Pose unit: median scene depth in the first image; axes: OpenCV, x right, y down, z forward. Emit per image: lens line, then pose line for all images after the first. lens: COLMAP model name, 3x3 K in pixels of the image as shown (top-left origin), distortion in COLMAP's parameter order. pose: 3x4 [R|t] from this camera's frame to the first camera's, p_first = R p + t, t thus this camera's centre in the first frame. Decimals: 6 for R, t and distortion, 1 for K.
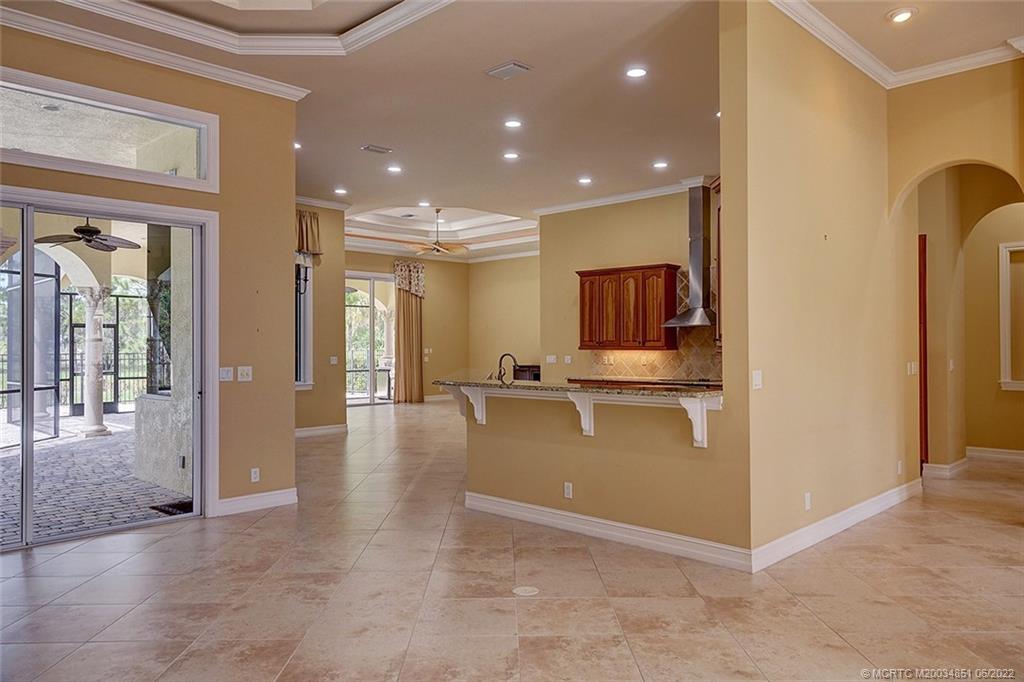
lens RADIAL K [[729.3, 0, 512.3], [0, 729.3, 339.3], [0, 0, 1]] dist [0.008573, 0.004366]
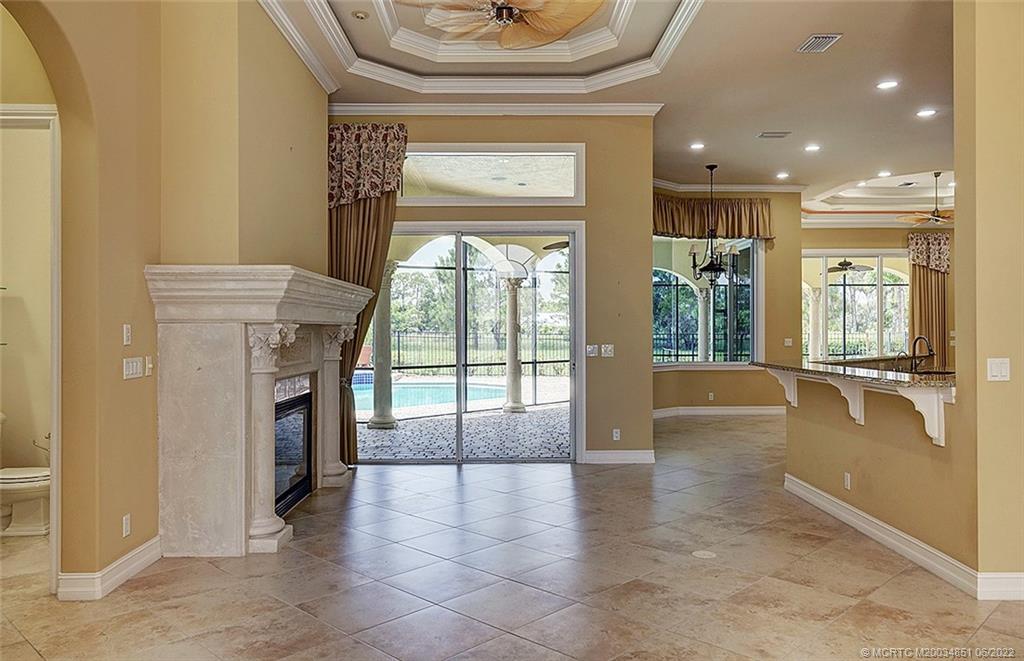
lens RADIAL K [[736.8, 0, 511.8], [0, 736.8, 329.6], [0, 0, 1]] dist [-0.005778, 0.004224]
pose [[0.704904, 0.002860, -0.709297, 0.450859], [0.005160, 0.999945, 0.009160, 0.000012], [0.709284, -0.010117, 0.704851, 0.024784]]
